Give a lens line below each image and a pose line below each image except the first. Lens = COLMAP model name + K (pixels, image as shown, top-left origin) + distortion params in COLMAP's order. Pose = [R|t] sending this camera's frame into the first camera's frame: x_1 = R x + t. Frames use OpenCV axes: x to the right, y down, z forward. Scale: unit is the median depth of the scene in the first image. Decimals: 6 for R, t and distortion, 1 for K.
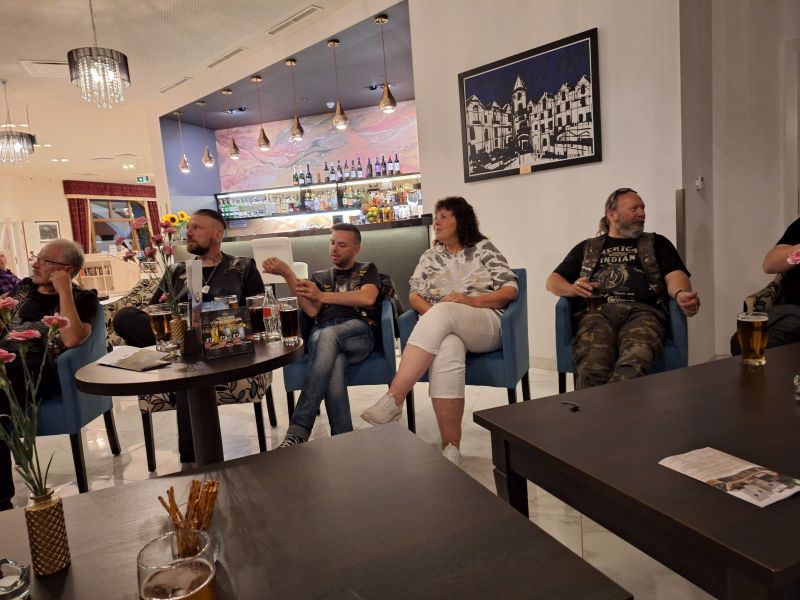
lens RADIAL K [[548.3, 0, 383.1], [0, 548.3, 297.7], [0, 0, 1]] dist [0.062841, -0.060300]
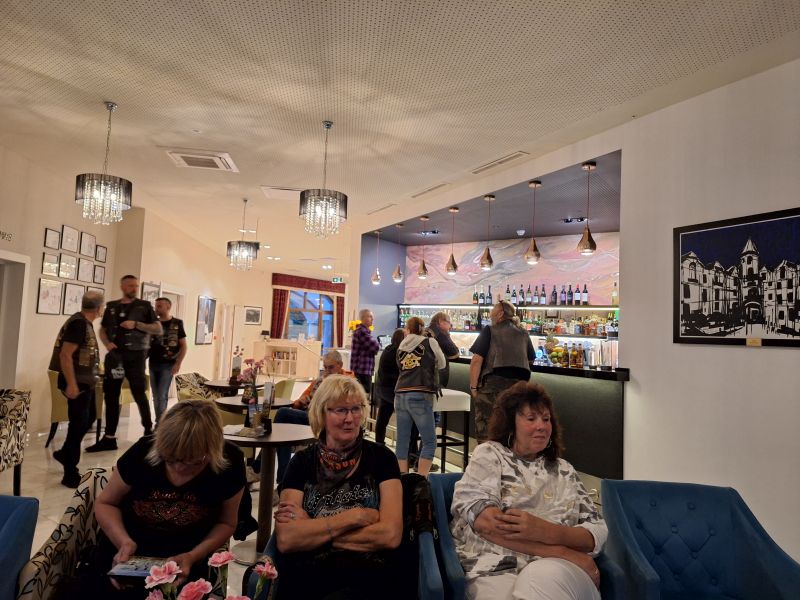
lens RADIAL K [[548.3, 0, 388.8], [0, 548.3, 301.5], [0, 0, 1]] dist [0.062841, -0.060300]
pose [[0.951195, 0.105663, -0.289937, -0.039253], [-0.152949, 0.977455, -0.145563, -0.081814], [0.268020, 0.182805, 0.945911, 0.013227]]
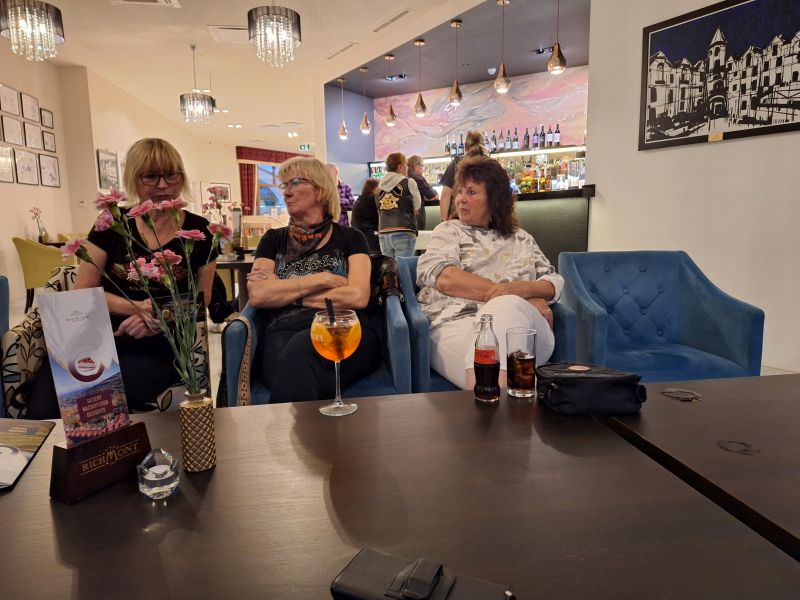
lens RADIAL K [[548.3, 0, 391.4], [0, 548.3, 302.4], [0, 0, 1]] dist [0.062841, -0.060300]
pose [[0.968642, 0.096207, -0.229078, -0.010129], [-0.085368, 0.994730, 0.056788, 0.020739], [0.233334, -0.035451, 0.971750, 0.021760]]
